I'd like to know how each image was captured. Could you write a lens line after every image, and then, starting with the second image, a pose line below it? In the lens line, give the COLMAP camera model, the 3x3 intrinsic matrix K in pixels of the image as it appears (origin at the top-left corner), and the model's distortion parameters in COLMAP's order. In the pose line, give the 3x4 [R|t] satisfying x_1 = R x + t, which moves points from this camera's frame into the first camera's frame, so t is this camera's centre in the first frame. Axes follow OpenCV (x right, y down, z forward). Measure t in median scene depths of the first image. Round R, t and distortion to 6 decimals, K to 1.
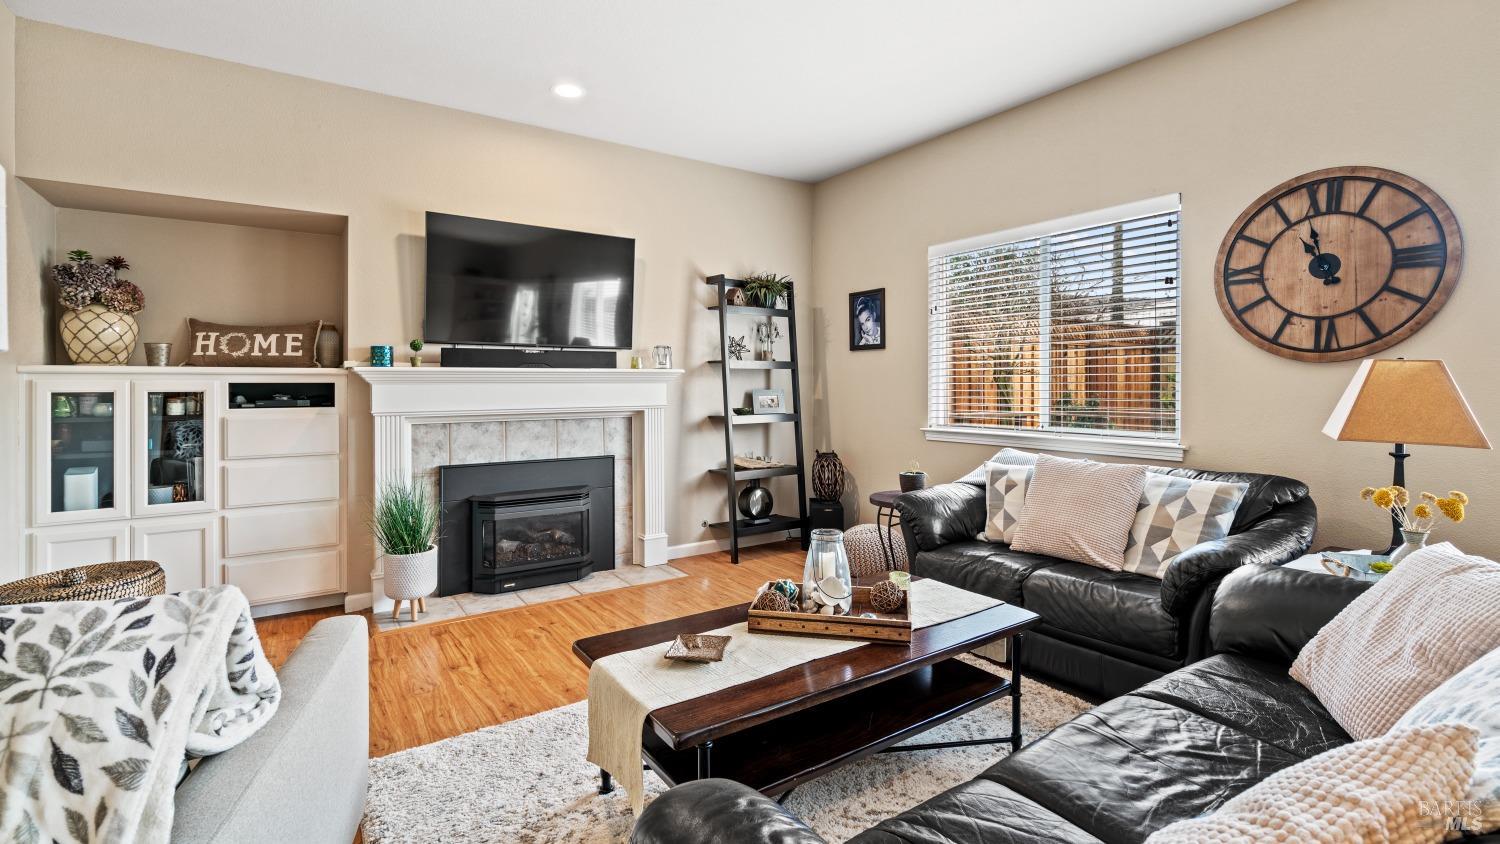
lens RADIAL K [[681.0, 0, 754.2], [0, 681.0, 378.9], [0, 0, 1]] dist [-0.015853, 0.006719]
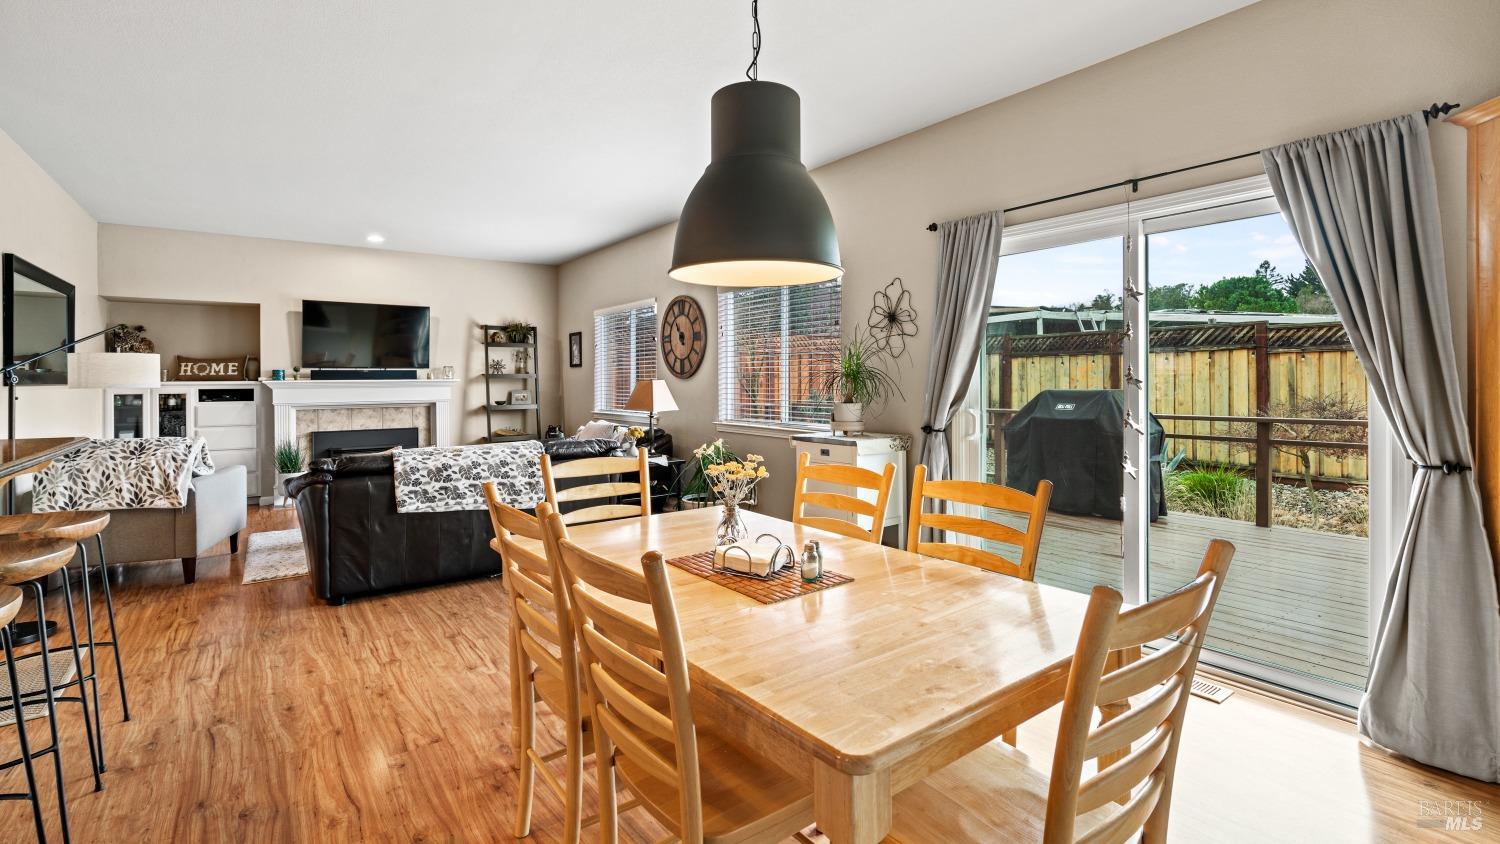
lens RADIAL K [[681.0, 0, 755.3], [0, 681.0, 379.0], [0, 0, 1]] dist [-0.015853, 0.006719]
pose [[0.999423, -0.004186, 0.033696, 0.767236], [0.004007, 0.999978, 0.005358, -0.026927], [-0.033717, -0.005220, 0.999418, -1.007334]]
